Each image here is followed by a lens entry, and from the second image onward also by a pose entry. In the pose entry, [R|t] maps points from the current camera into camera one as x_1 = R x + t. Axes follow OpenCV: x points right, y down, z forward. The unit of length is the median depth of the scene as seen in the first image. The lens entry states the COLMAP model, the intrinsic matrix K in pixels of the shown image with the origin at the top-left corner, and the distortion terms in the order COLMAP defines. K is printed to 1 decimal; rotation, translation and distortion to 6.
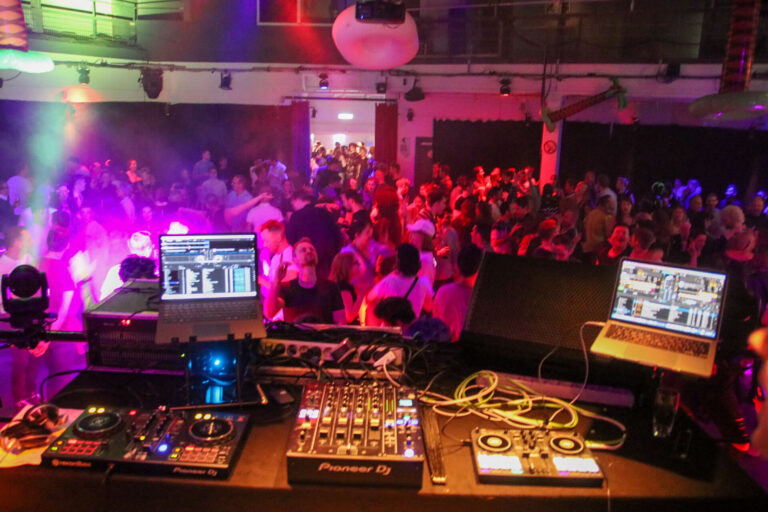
lens RADIAL K [[616.6, 0, 366.6], [0, 616.6, 257.4], [0, 0, 1]] dist [-0.124294, 0.100930]
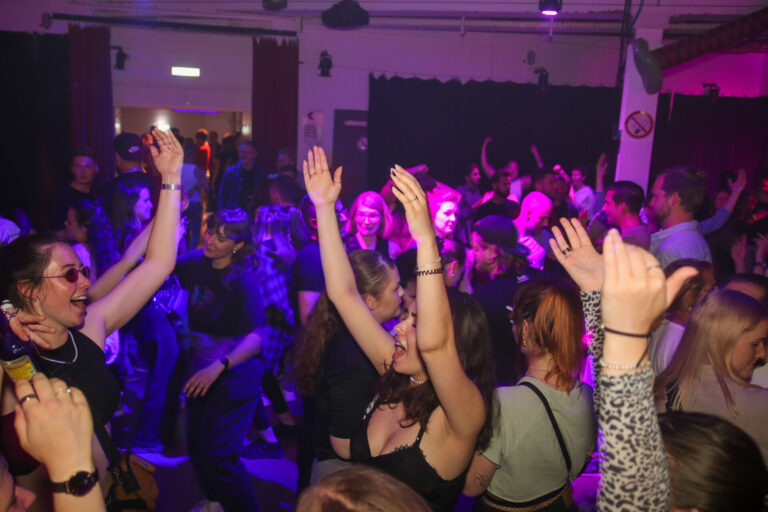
lens RADIAL K [[731.2, 0, 392.6], [0, 731.2, 257.4], [0, 0, 1]] dist [-0.000496, -0.004200]
pose [[0.964295, -0.025525, 0.263599, -0.280393], [0.035582, 0.998807, -0.033450, -0.404816], [-0.262431, 0.041635, 0.964052, 3.169067]]
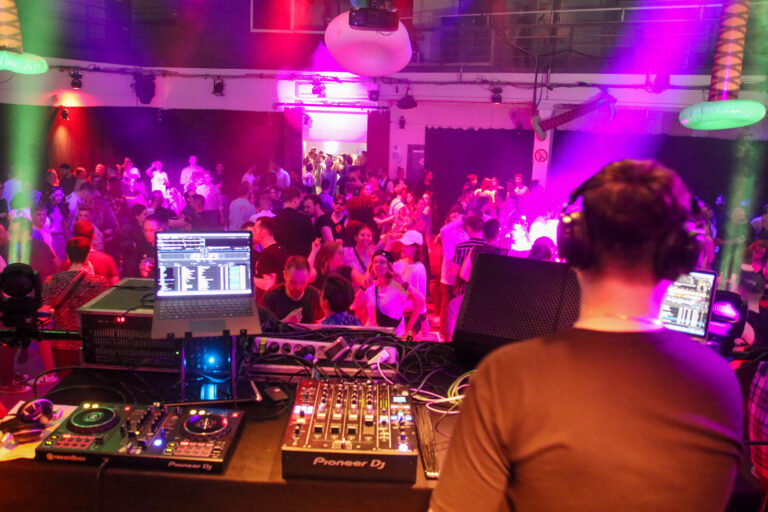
lens RADIAL K [[616.6, 0, 366.6], [0, 616.6, 257.4], [0, 0, 1]] dist [-0.124294, 0.100930]
pose [[0.999865, 0.006834, 0.014955, -0.006293], [-0.006638, 0.999891, -0.013151, 0.015526], [-0.015043, 0.013050, 0.999802, -0.009264]]
